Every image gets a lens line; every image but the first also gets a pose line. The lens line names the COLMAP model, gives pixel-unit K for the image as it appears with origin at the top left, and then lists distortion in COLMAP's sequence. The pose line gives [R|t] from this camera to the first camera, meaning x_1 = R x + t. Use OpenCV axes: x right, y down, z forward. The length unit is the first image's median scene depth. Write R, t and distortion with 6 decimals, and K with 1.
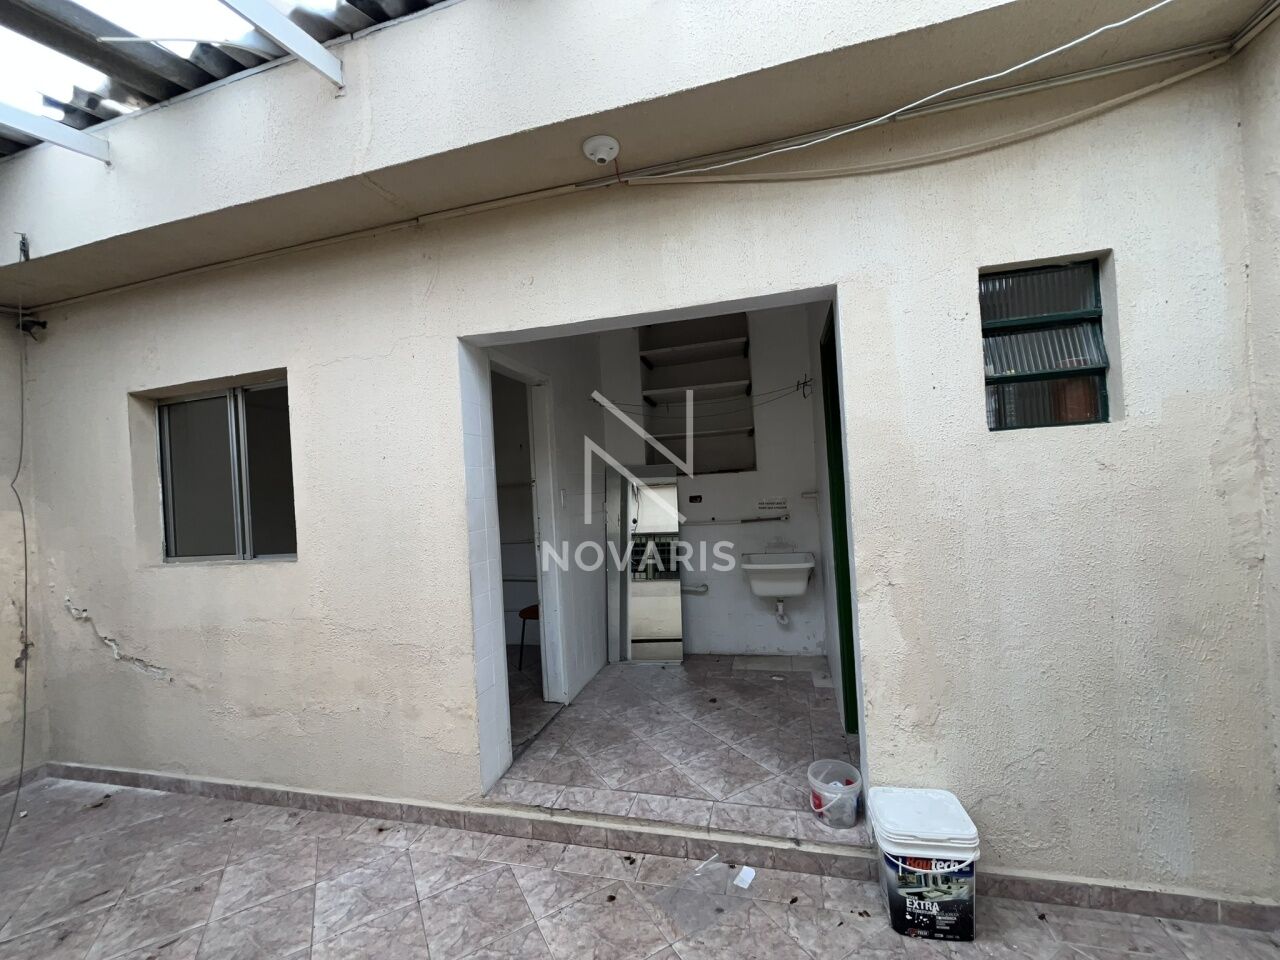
lens RADIAL K [[521.0, 0, 641.7], [0, 521.0, 486.9], [0, 0, 1]] dist [0.000405, -0.000334]
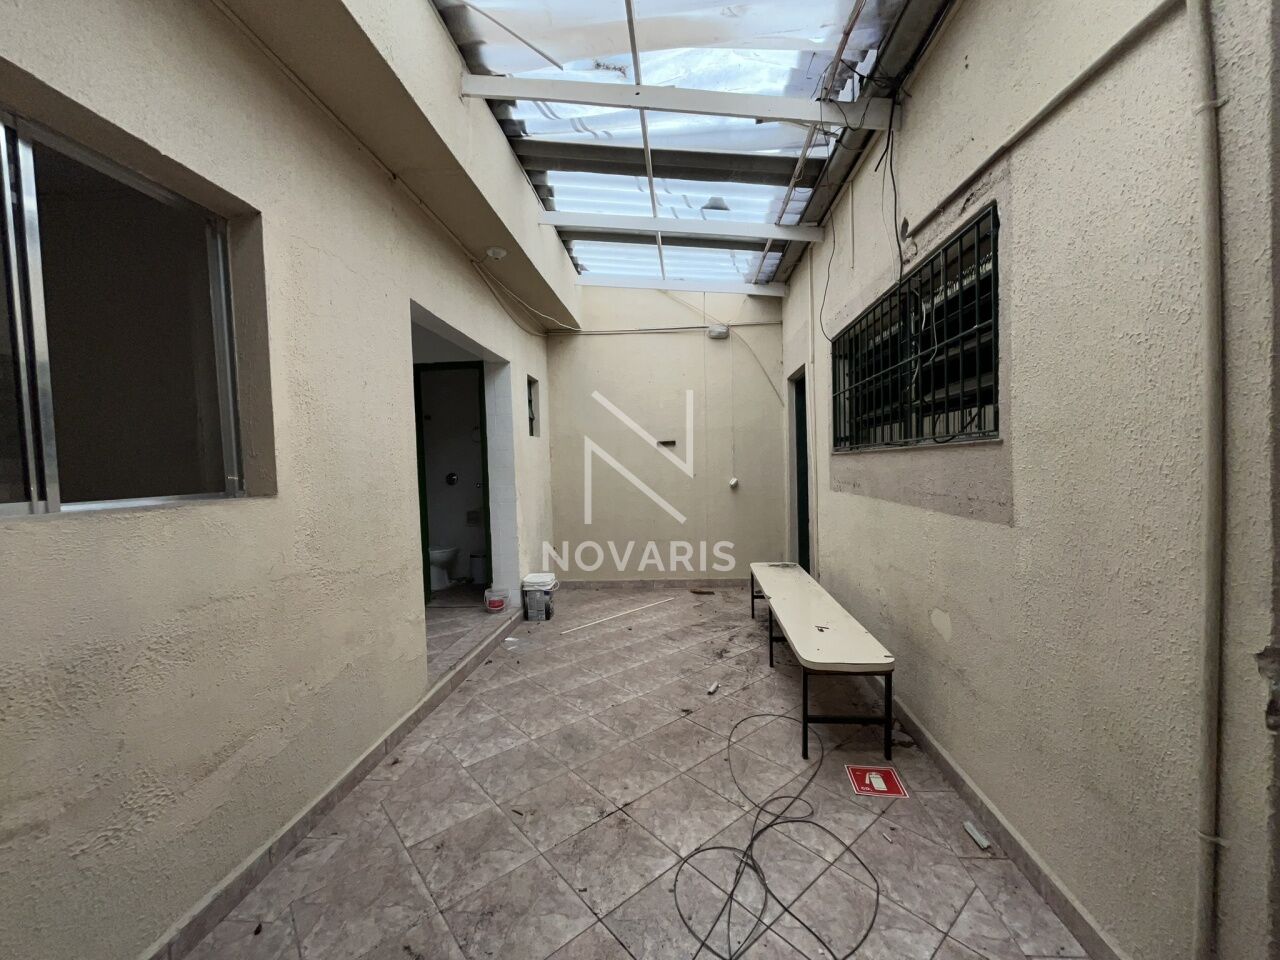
lens RADIAL K [[521.0, 0, 639.6], [0, 521.0, 486.4], [0, 0, 1]] dist [0.000405, -0.000334]
pose [[-0.180751, 0.026626, 0.983168, -1.543795], [0.037412, 0.999096, -0.020180, 0.173860], [-0.982817, 0.033135, -0.181584, 0.700296]]
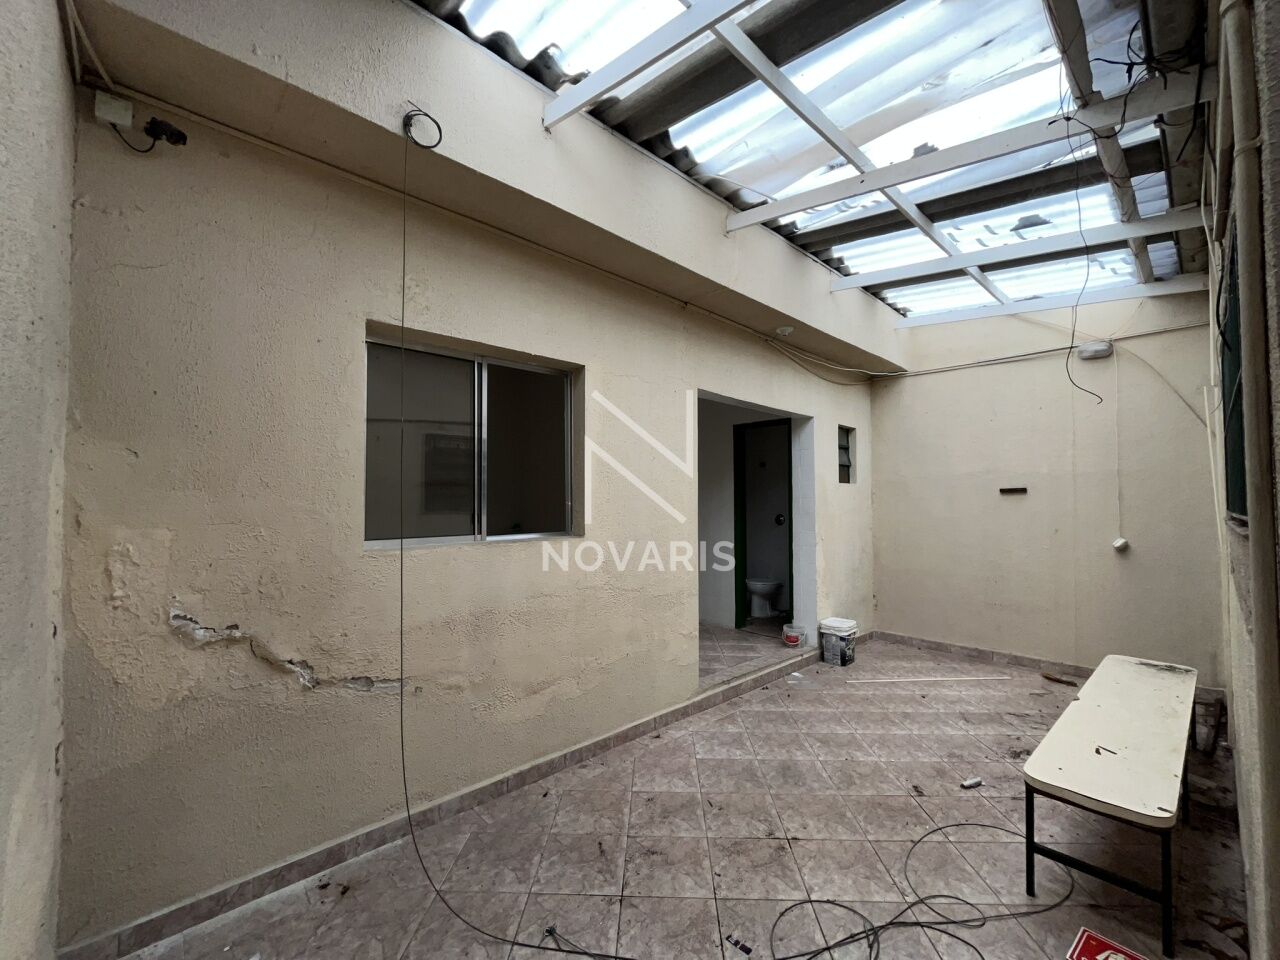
lens RADIAL K [[521.0, 0, 639.0], [0, 521.0, 486.2], [0, 0, 1]] dist [0.000405, -0.000334]
pose [[0.526866, 0.086789, 0.845506, -1.681200], [-0.033927, 0.996128, -0.081109, 0.130519], [-0.849271, 0.014048, 0.527770, 0.327016]]
